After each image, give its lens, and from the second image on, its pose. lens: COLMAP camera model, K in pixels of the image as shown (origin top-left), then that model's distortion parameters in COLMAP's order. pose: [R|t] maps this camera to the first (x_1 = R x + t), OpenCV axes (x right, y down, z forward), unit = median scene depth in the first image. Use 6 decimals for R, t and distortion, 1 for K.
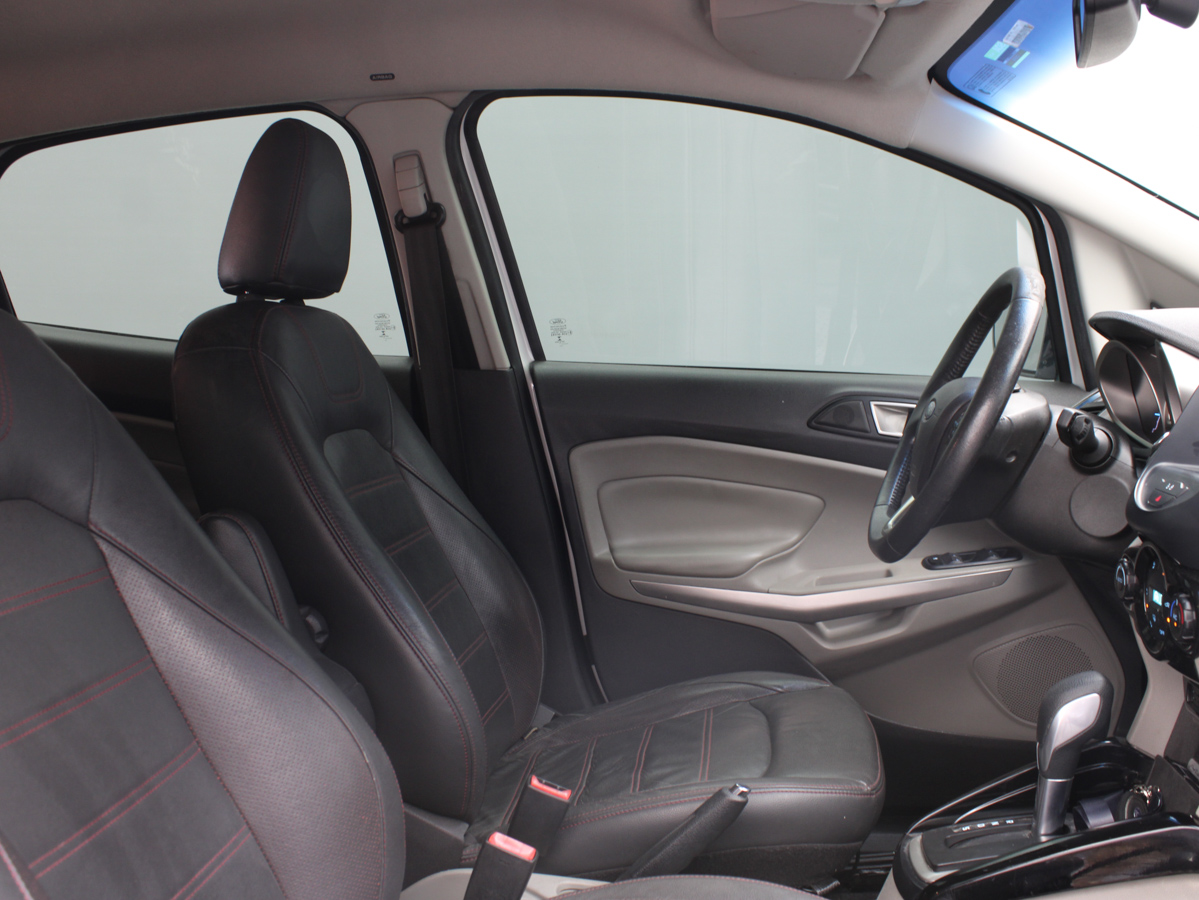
lens RADIAL K [[1231.3, 0, 599.5], [0, 1231.3, 450.0], [0, 0, 1]] dist [-0.162138, 0.178191]
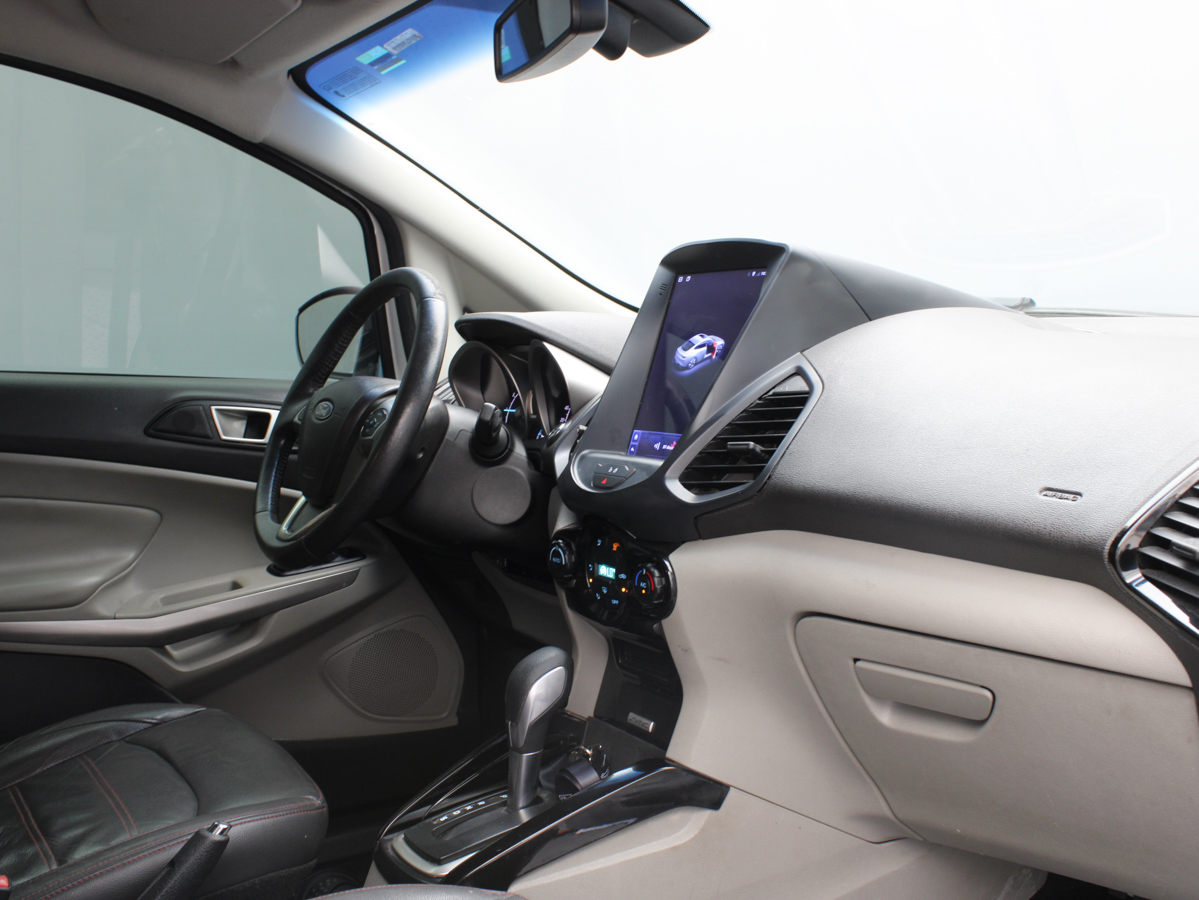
lens RADIAL K [[1245.2, 0, 599.5], [0, 1245.2, 450.0], [0, 0, 1]] dist [-0.160109, 0.175551]
pose [[0.765440, -0.038582, 0.642350, -0.195363], [0.046091, 0.998924, 0.005076, 0.004264], [-0.641854, 0.025721, 0.766395, 0.090817]]
